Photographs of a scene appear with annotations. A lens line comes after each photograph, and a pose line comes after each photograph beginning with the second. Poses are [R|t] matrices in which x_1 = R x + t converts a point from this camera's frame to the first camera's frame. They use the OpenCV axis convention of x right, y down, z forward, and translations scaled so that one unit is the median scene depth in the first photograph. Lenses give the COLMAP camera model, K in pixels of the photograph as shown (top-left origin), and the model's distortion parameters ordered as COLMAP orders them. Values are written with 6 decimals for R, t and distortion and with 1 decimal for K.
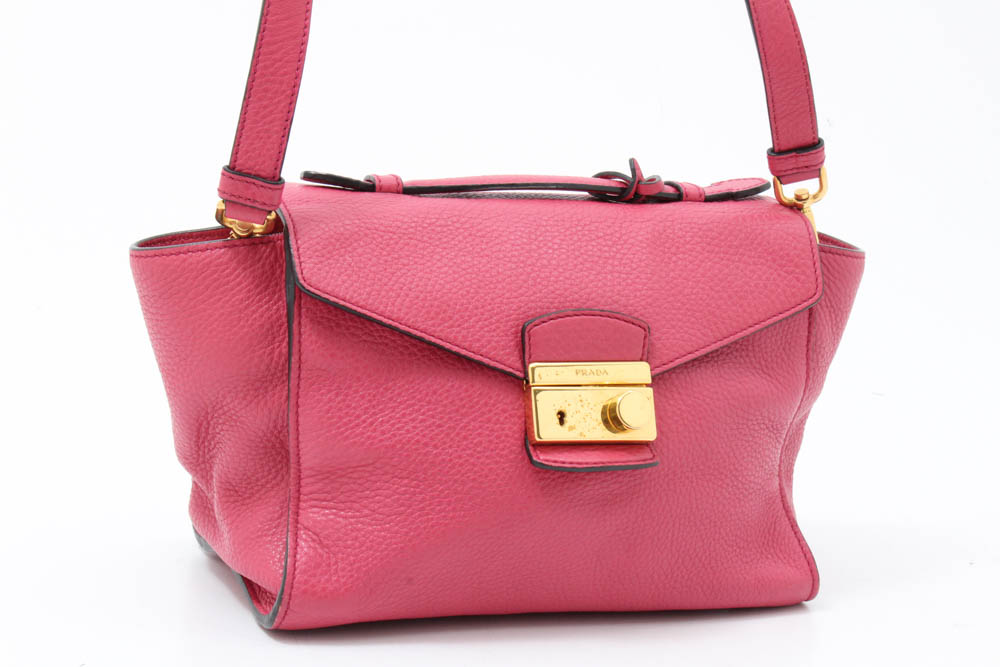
lens RADIAL K [[2117.6, 0, 510.9], [0, 2117.6, 333.3], [0, 0, 1]] dist [0.025383, 0.000000]
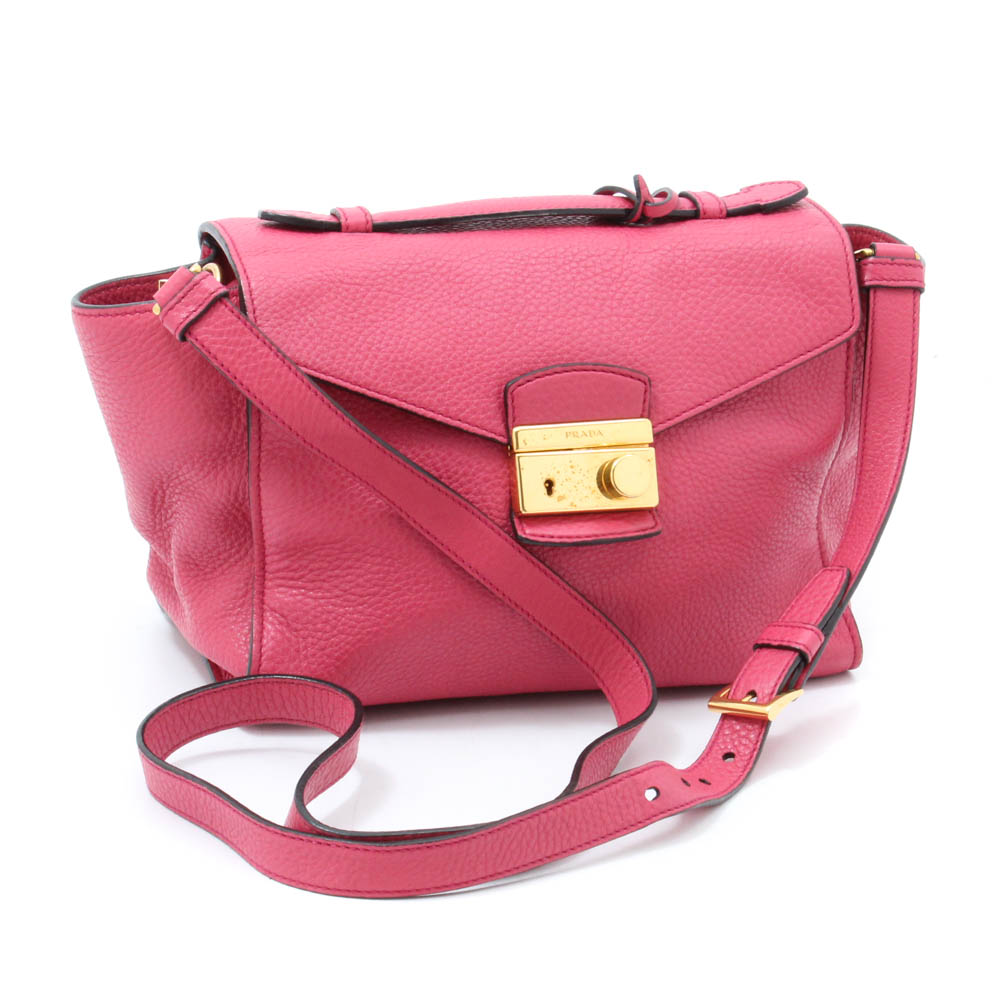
lens RADIAL K [[3714.2, 0, 496.5], [0, 3714.2, 496.7], [0, 0, 1]] dist [-0.132746, 0.000000]
pose [[0.997730, -0.010467, -0.066528, 0.104870], [0.019232, 0.990996, 0.132505, -0.163615], [0.064542, -0.133484, 0.988947, -0.561054]]
